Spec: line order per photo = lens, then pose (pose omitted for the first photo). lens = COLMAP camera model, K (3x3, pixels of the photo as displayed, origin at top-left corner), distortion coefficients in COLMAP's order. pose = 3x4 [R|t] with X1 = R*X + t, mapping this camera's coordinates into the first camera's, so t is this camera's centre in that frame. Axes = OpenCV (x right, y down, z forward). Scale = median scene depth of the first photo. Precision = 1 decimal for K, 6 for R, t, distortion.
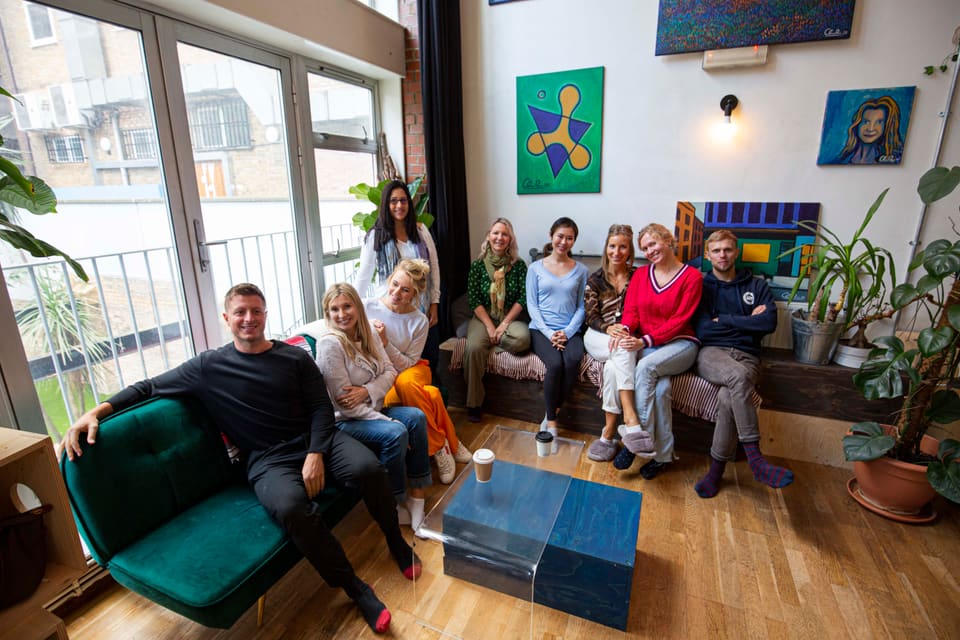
lens RADIAL K [[475.7, 0, 480.0], [0, 475.7, 320.0], [0, 0, 1]] dist [-0.000780, -0.000092]
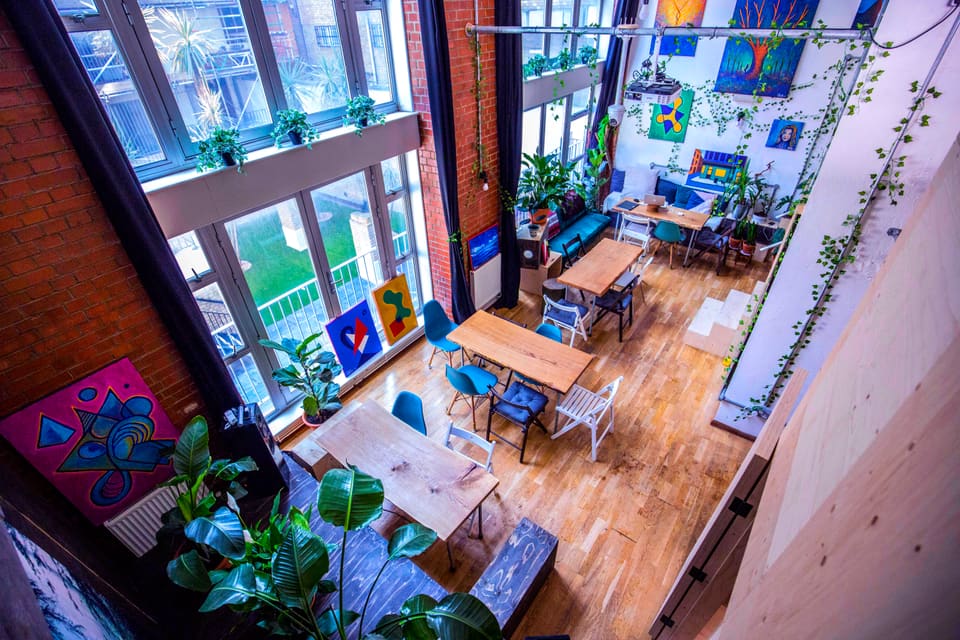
lens RADIAL K [[438.2, 0, 477.4], [0, 438.2, 322.3], [0, 0, 1]] dist [-0.027722, -0.000602]
pose [[0.964361, 0.139934, -0.224557, -0.145238], [-0.046995, 0.925796, 0.375092, -0.208966], [0.260382, -0.351171, 0.899378, -1.663671]]
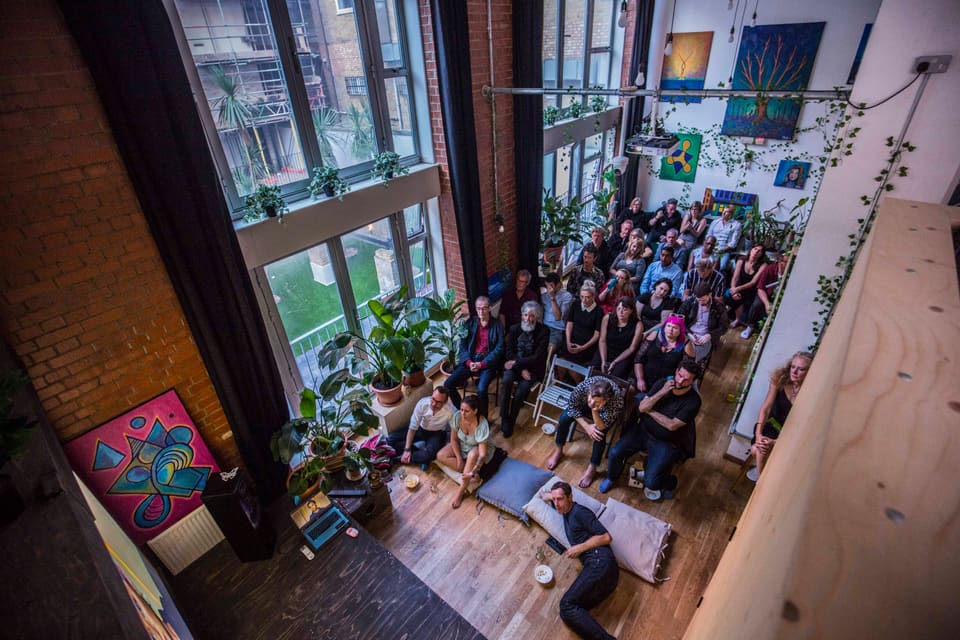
lens RADIAL K [[438.2, 0, 477.4], [0, 438.2, 322.3], [0, 0, 1]] dist [-0.027722, -0.000602]
pose [[0.952039, 0.123404, -0.279989, -0.110090], [-0.032329, 0.950511, 0.309006, -0.248366], [0.304265, -0.285134, 0.908912, -1.731268]]
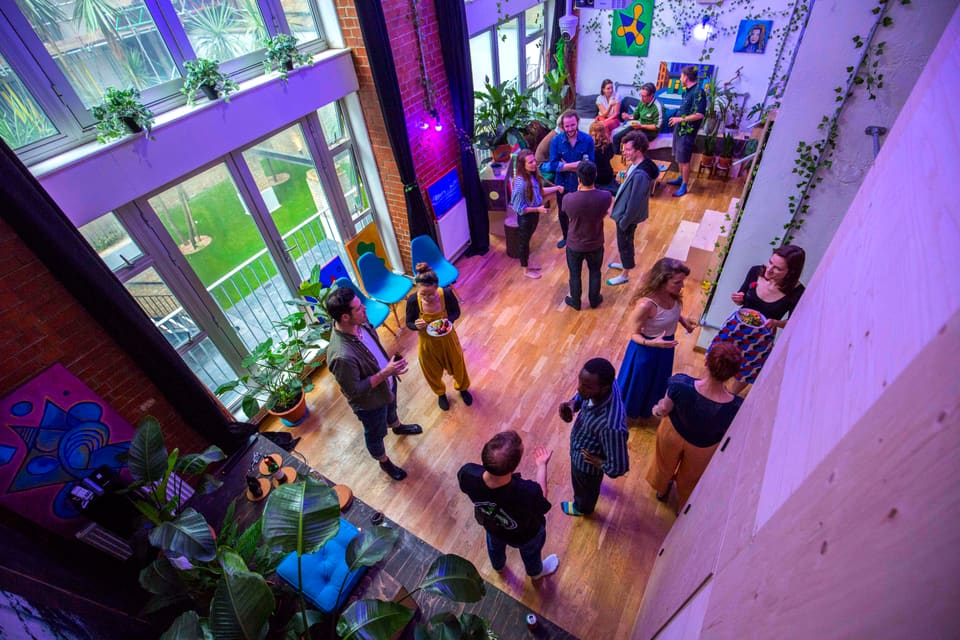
lens RADIAL K [[437.8, 0, 480.0], [0, 437.8, 320.0], [0, 0, 1]] dist [-0.028289, 0.000991]
pose [[0.983353, 0.048602, -0.175086, -0.118993], [0.042281, 0.875915, 0.480609, -0.196978], [0.176719, -0.480011, 0.859279, -1.591012]]
